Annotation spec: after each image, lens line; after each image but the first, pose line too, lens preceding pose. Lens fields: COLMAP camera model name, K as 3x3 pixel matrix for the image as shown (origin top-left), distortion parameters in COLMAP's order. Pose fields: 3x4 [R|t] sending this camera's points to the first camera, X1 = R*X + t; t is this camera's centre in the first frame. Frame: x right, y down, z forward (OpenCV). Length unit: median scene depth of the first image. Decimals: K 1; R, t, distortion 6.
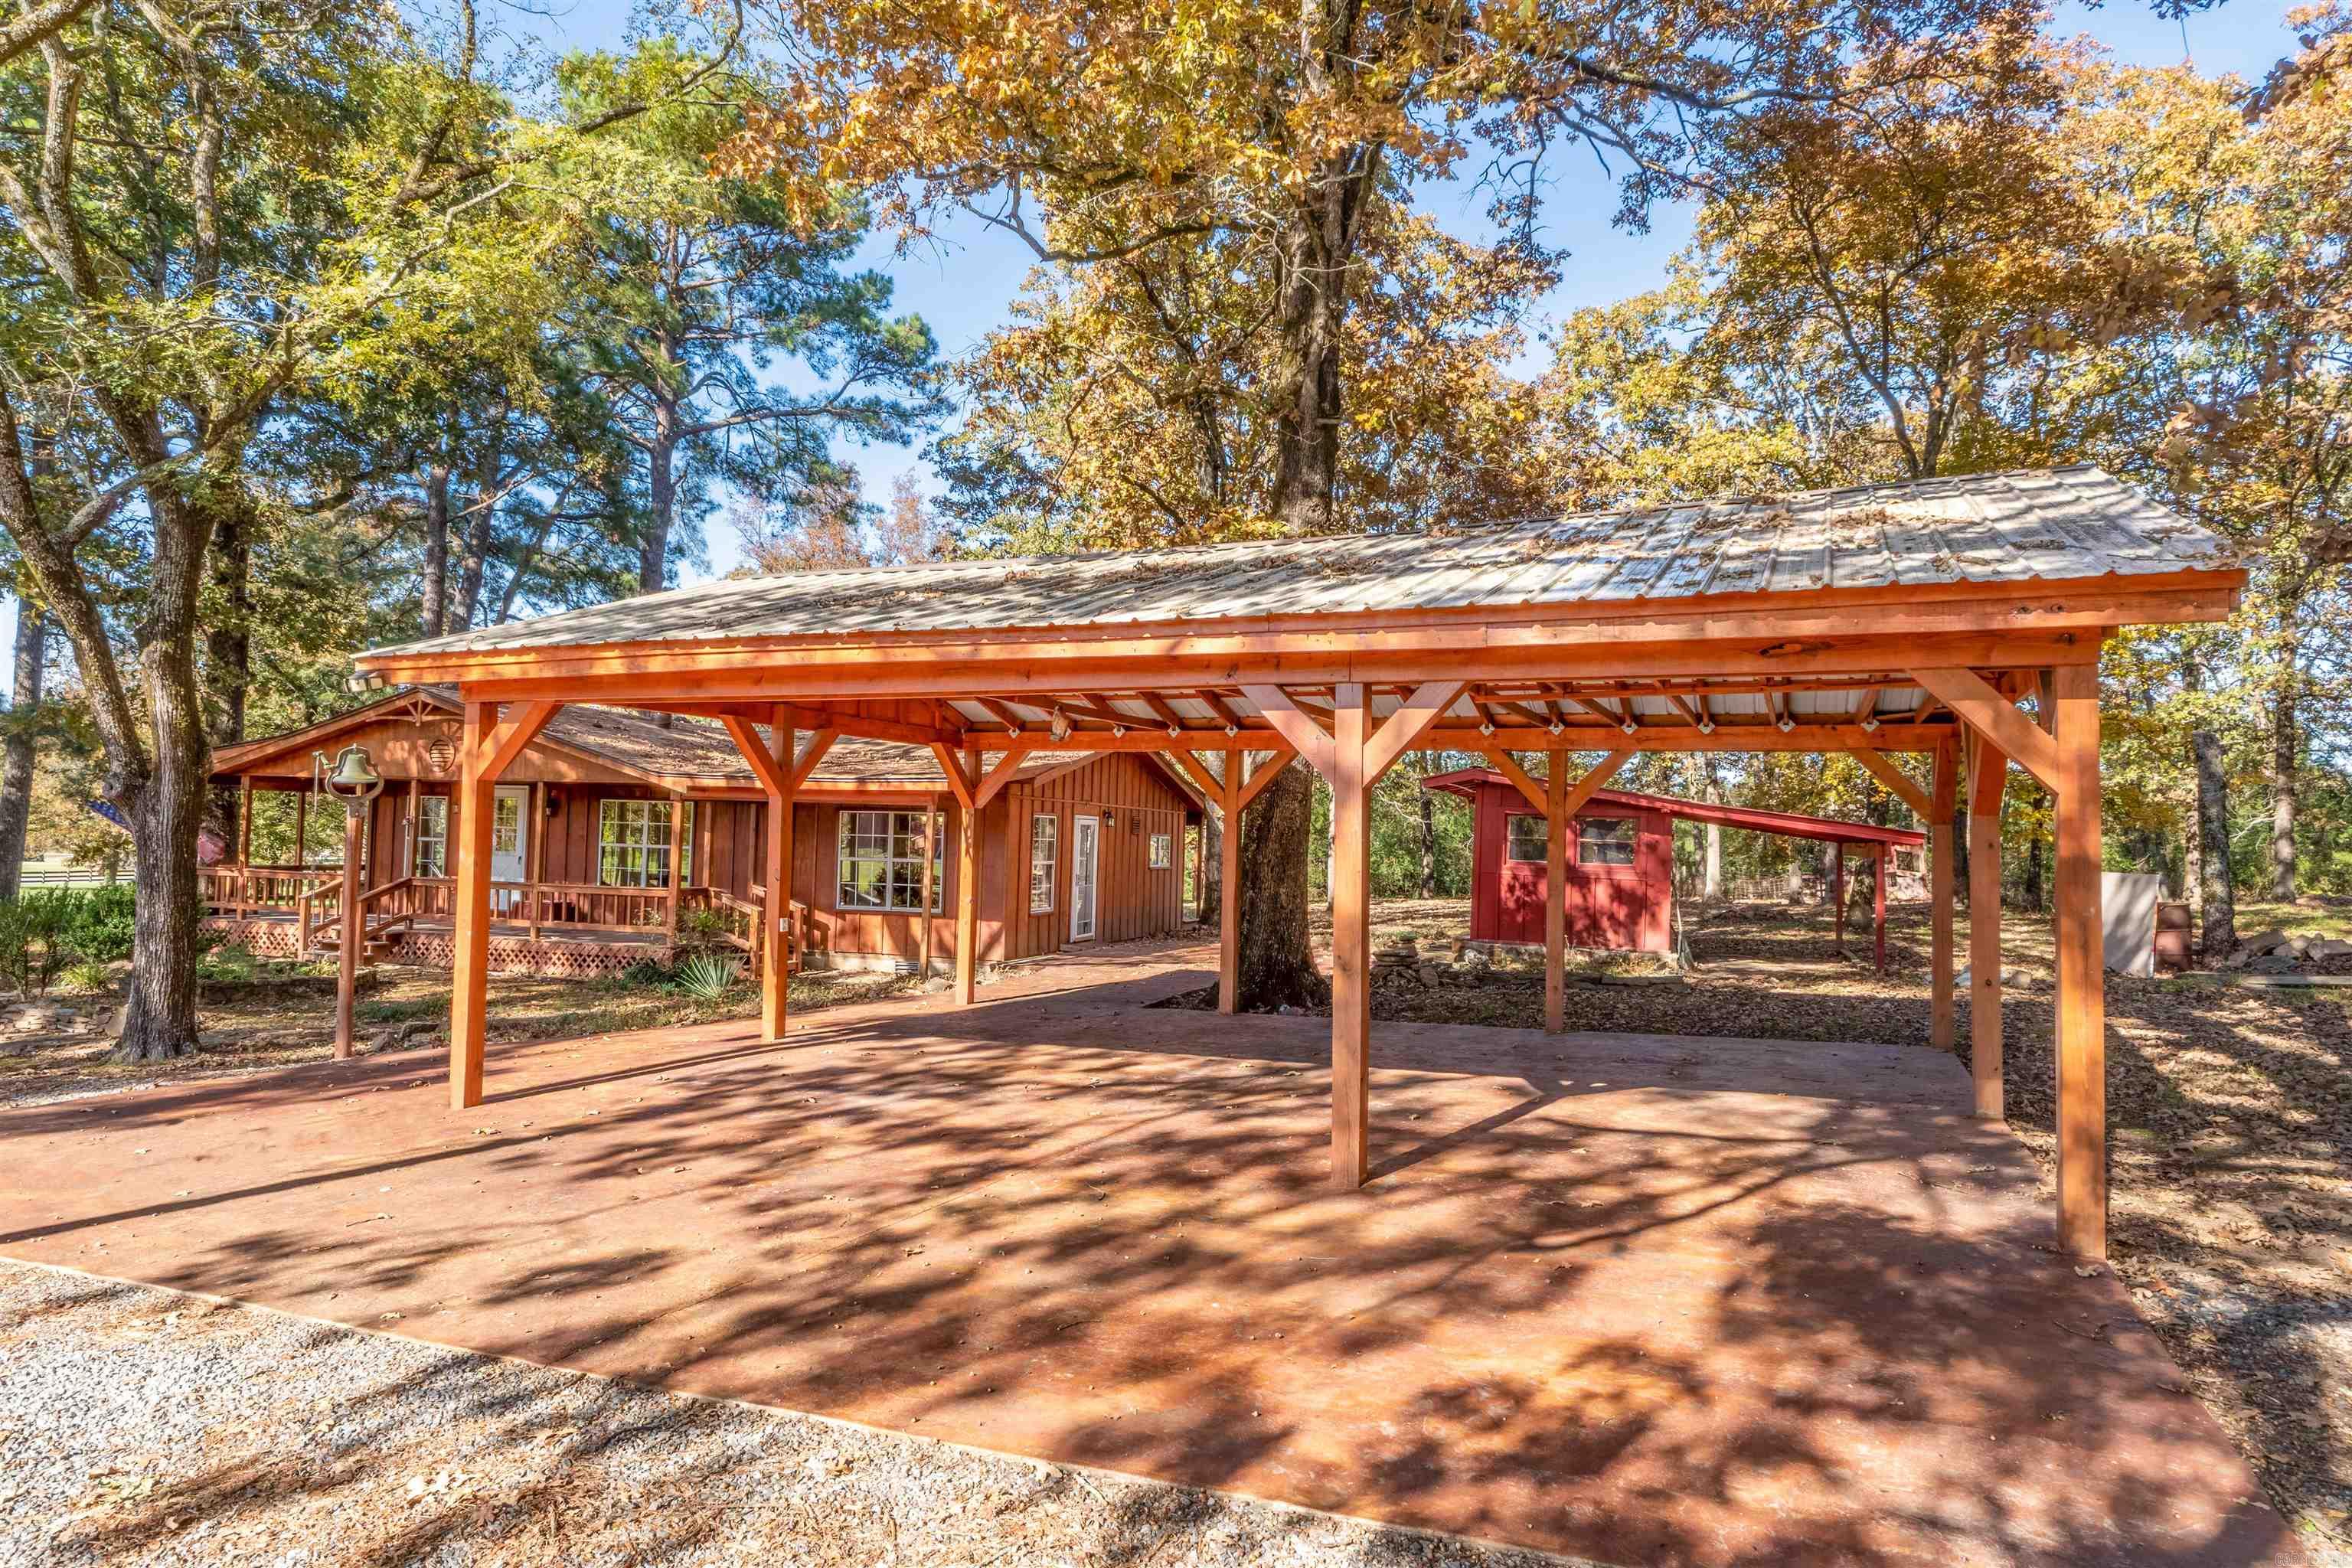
lens RADIAL K [[1484.1, 0, 1176.0], [0, 1484.1, 784.0], [0, 0, 1]] dist [-0.000486, -0.000070]
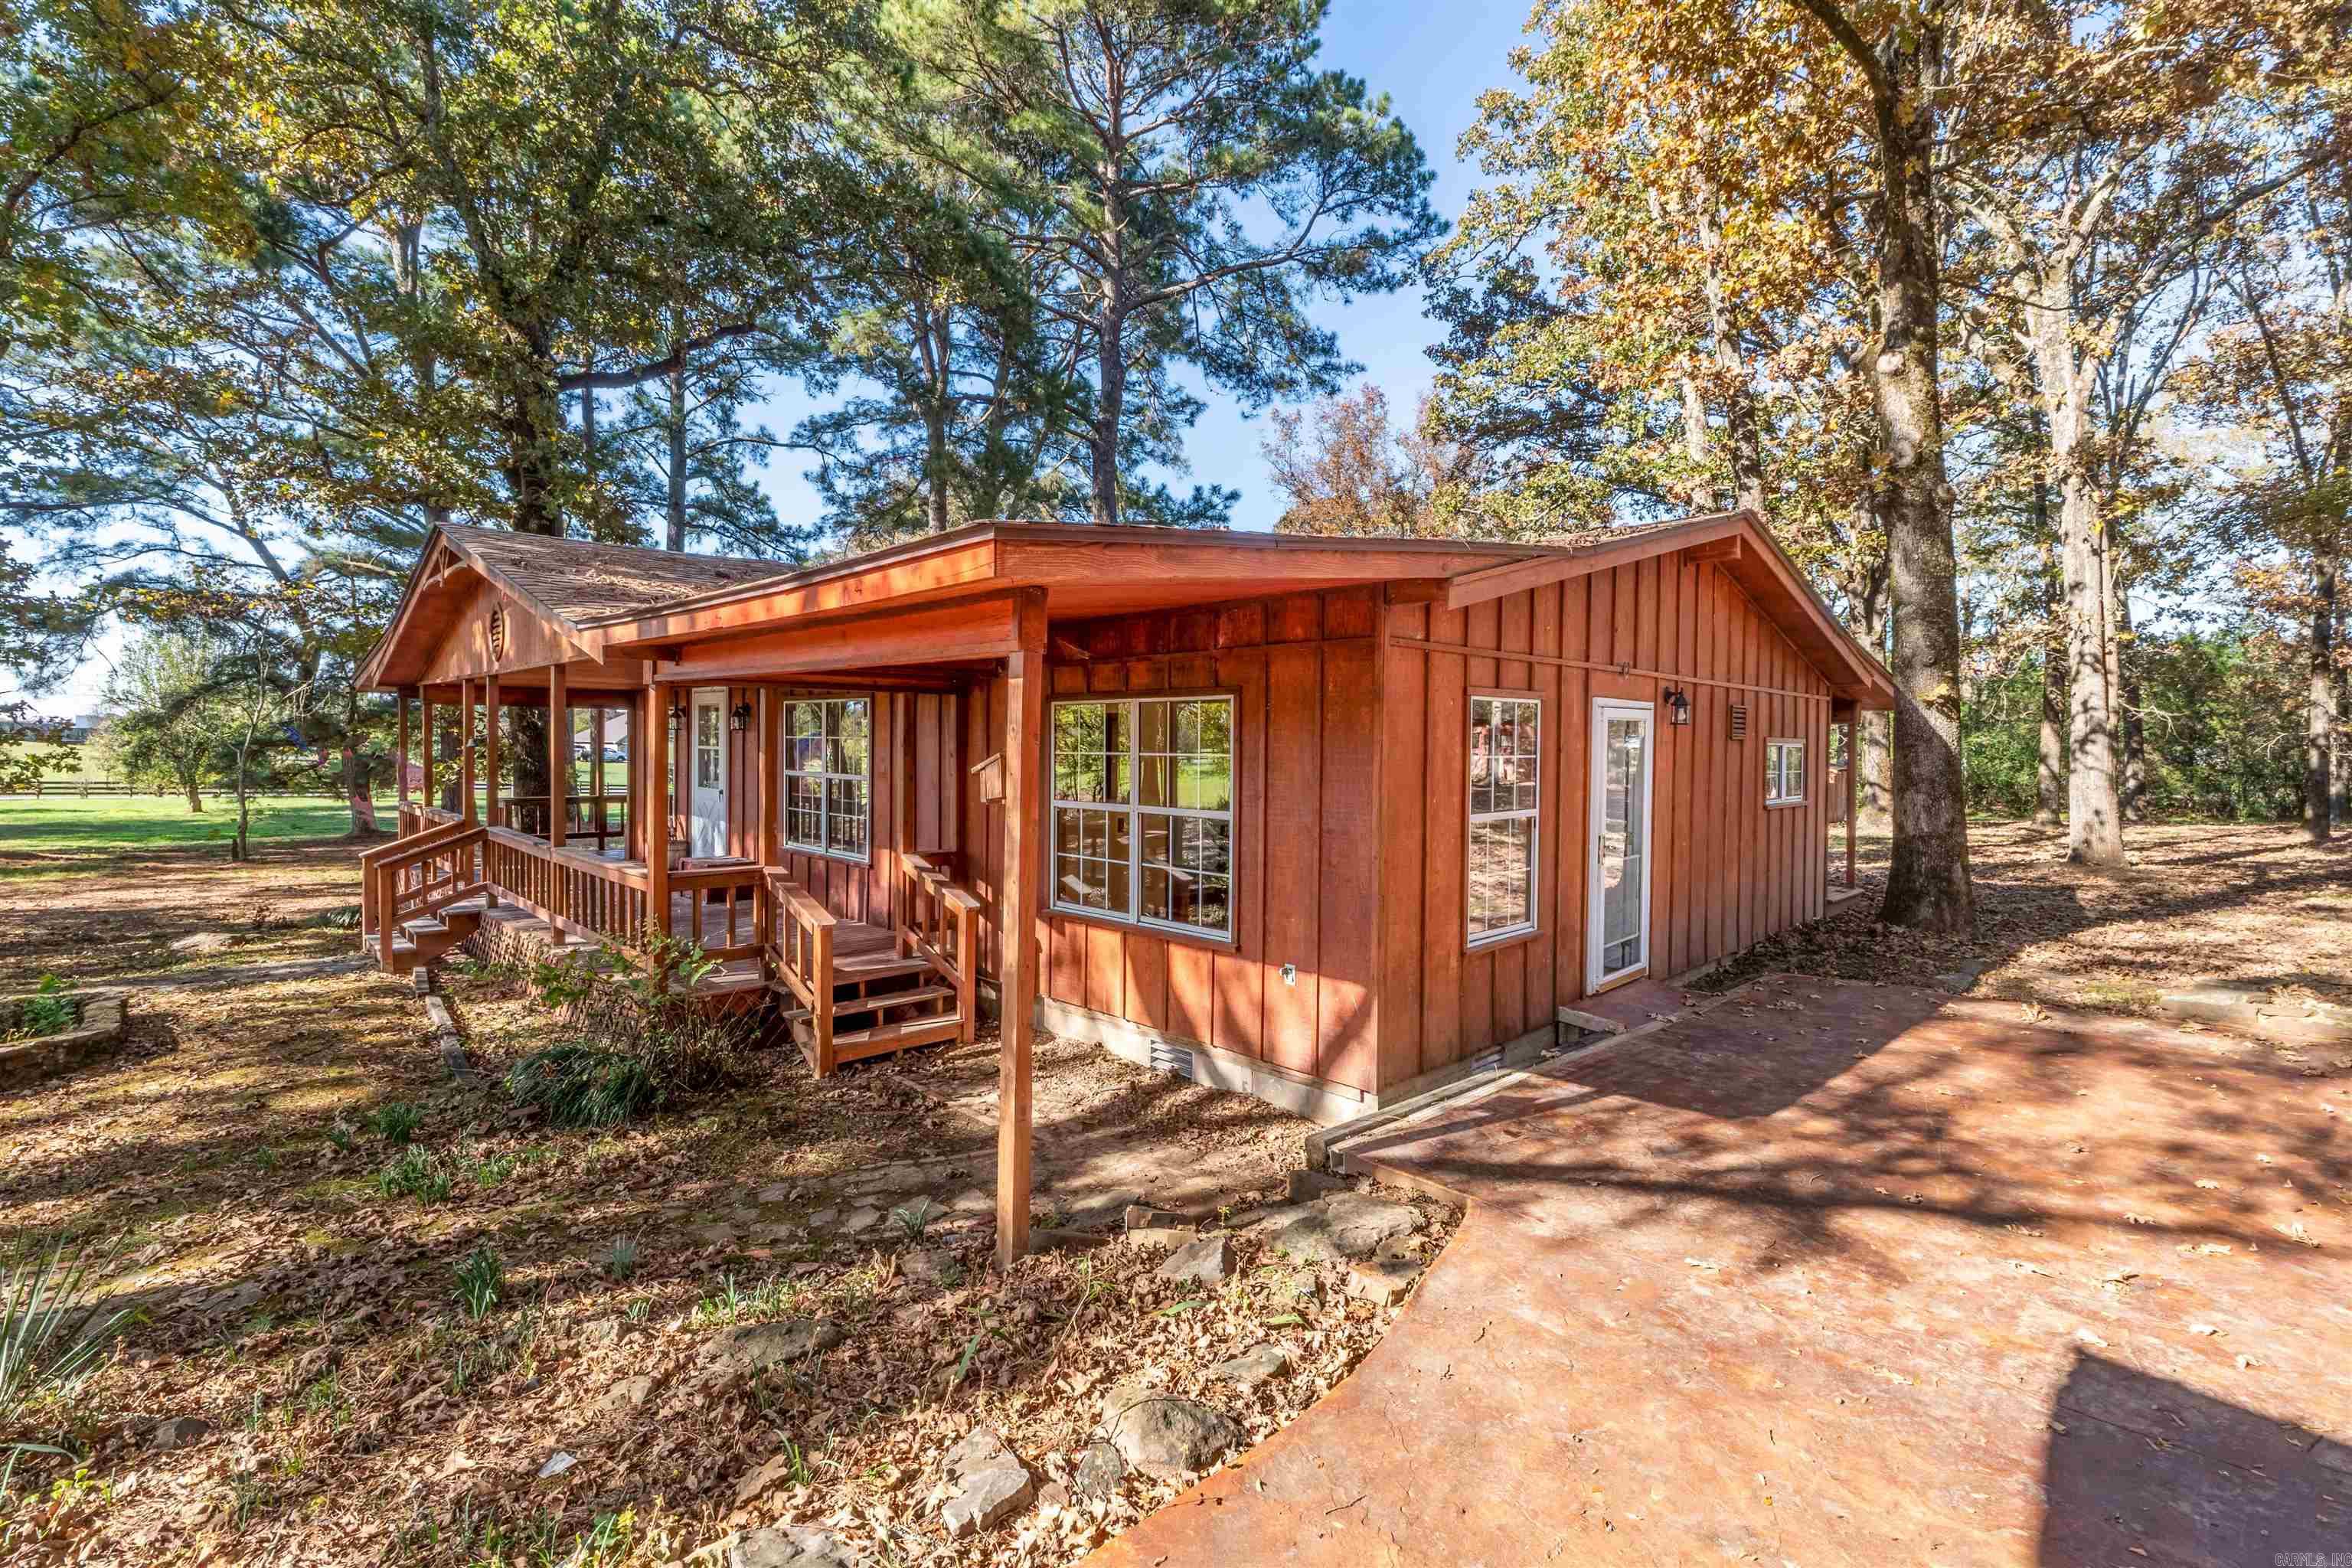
lens RADIAL K [[944.2, 0, 1175.1], [0, 944.2, 759.2], [0, 0, 1]] dist [-0.001013, -0.000061]
pose [[0.873392, -0.004992, -0.486992, -0.027649], [0.032060, 0.998368, 0.047263, 0.014520], [0.485961, -0.056892, 0.872127, 0.469612]]
